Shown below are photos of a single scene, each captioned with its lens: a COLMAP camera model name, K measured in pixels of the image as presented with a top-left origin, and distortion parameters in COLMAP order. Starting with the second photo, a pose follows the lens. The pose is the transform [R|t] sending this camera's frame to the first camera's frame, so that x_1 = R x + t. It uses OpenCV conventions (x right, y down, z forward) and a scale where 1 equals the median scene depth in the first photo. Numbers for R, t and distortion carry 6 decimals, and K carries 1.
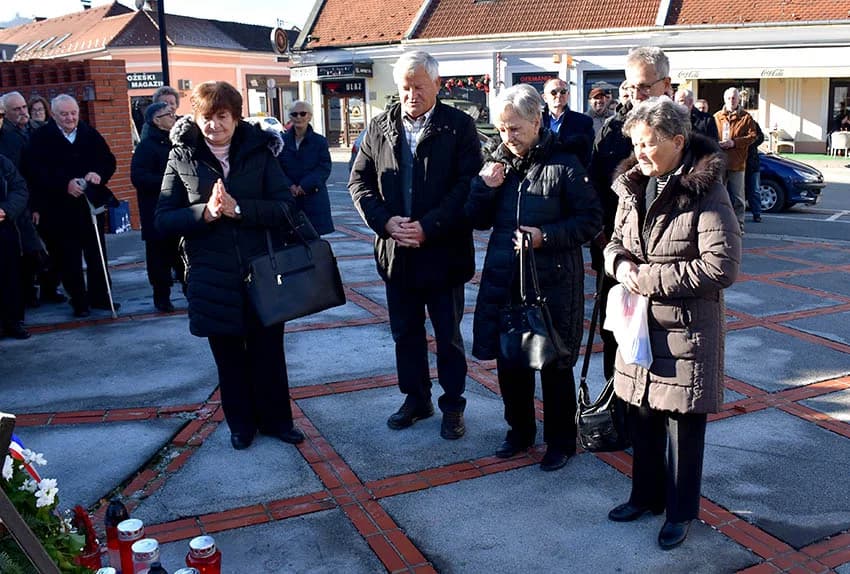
lens RADIAL K [[794.1, 0, 436.0], [0, 794.1, 267.6], [0, 0, 1]] dist [-0.143426, 0.099251]
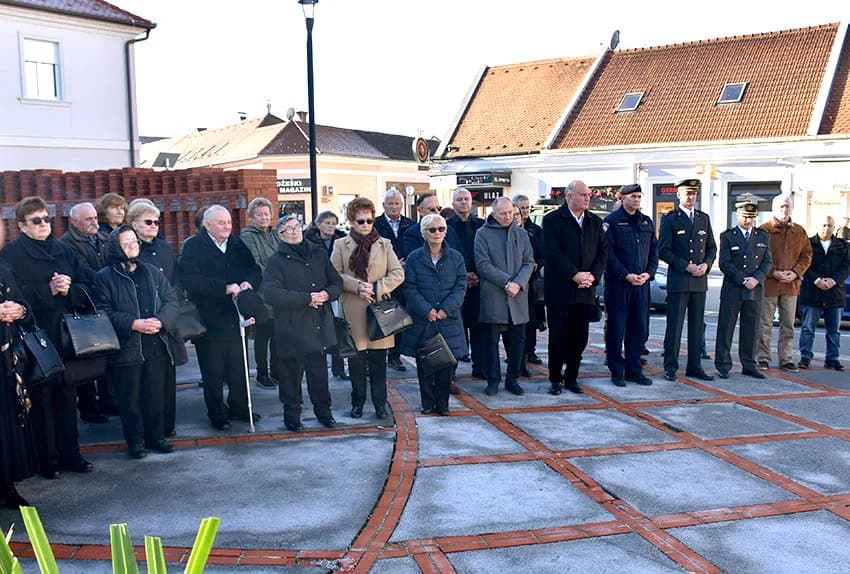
lens RADIAL K [[763.3, 0, 405.7], [0, 763.3, 317.9], [0, 0, 1]] dist [-0.150528, 0.111068]
pose [[0.979781, 0.034588, -0.197059, -0.016650], [-0.046807, 0.997237, -0.057691, -0.012233], [0.194519, 0.065748, 0.978693, 0.035348]]
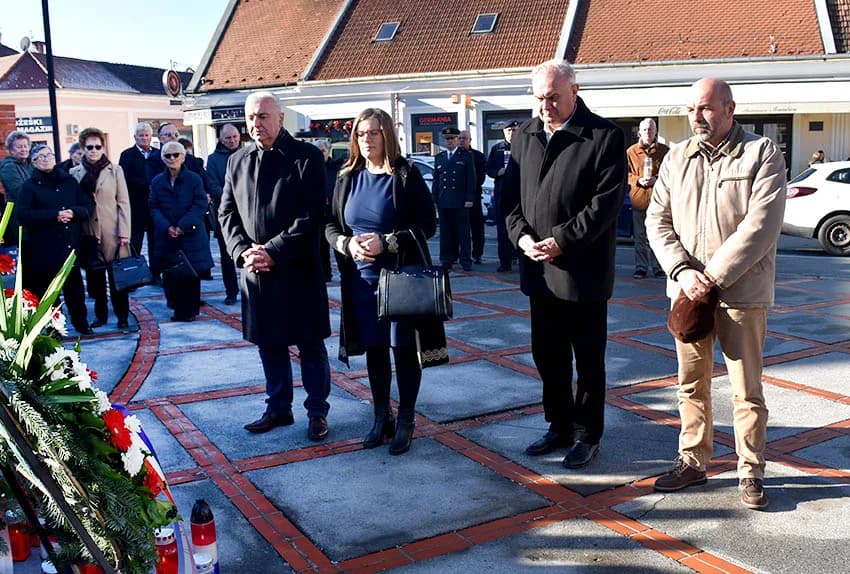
lens RADIAL K [[859.2, 0, 400.0], [0, 859.2, 300.8], [0, 0, 1]] dist [-0.149401, 0.109531]
pose [[0.998158, -0.018439, 0.057804, 0.018566], [0.020047, 0.999424, -0.027374, 0.015367], [-0.057266, 0.028483, 0.997953, -0.059343]]
